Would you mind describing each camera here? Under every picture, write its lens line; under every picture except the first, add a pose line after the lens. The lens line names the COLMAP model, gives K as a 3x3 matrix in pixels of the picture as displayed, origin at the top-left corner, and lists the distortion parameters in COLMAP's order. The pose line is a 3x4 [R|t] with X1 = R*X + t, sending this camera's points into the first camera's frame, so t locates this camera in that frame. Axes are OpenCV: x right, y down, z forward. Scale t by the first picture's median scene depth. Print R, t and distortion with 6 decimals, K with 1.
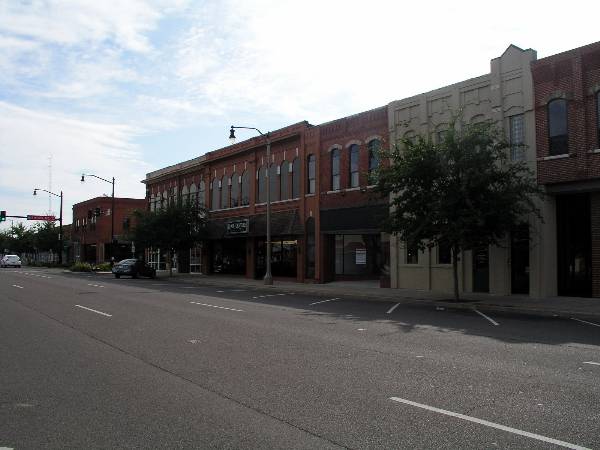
lens RADIAL K [[611.0, 0, 288.9], [0, 611.0, 222.9], [0, 0, 1]] dist [-0.180027, 0.156064]
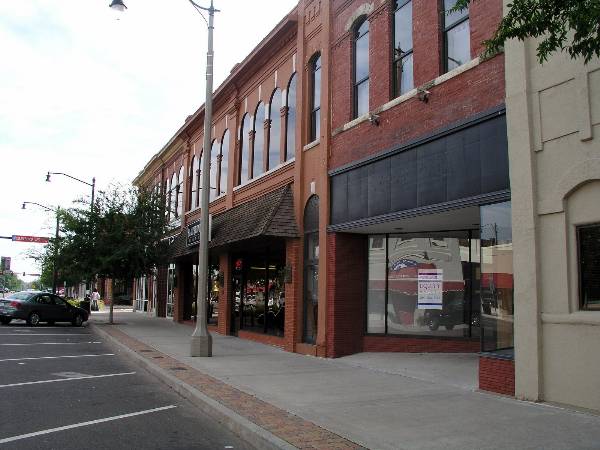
lens RADIAL K [[611.0, 0, 288.9], [0, 611.0, 222.9], [0, 0, 1]] dist [-0.180027, 0.156064]
pose [[0.984995, -0.004205, -0.172534, 0.094943], [-0.007313, 0.997788, -0.066068, 0.038582], [0.172430, 0.066339, 0.982785, 0.601196]]
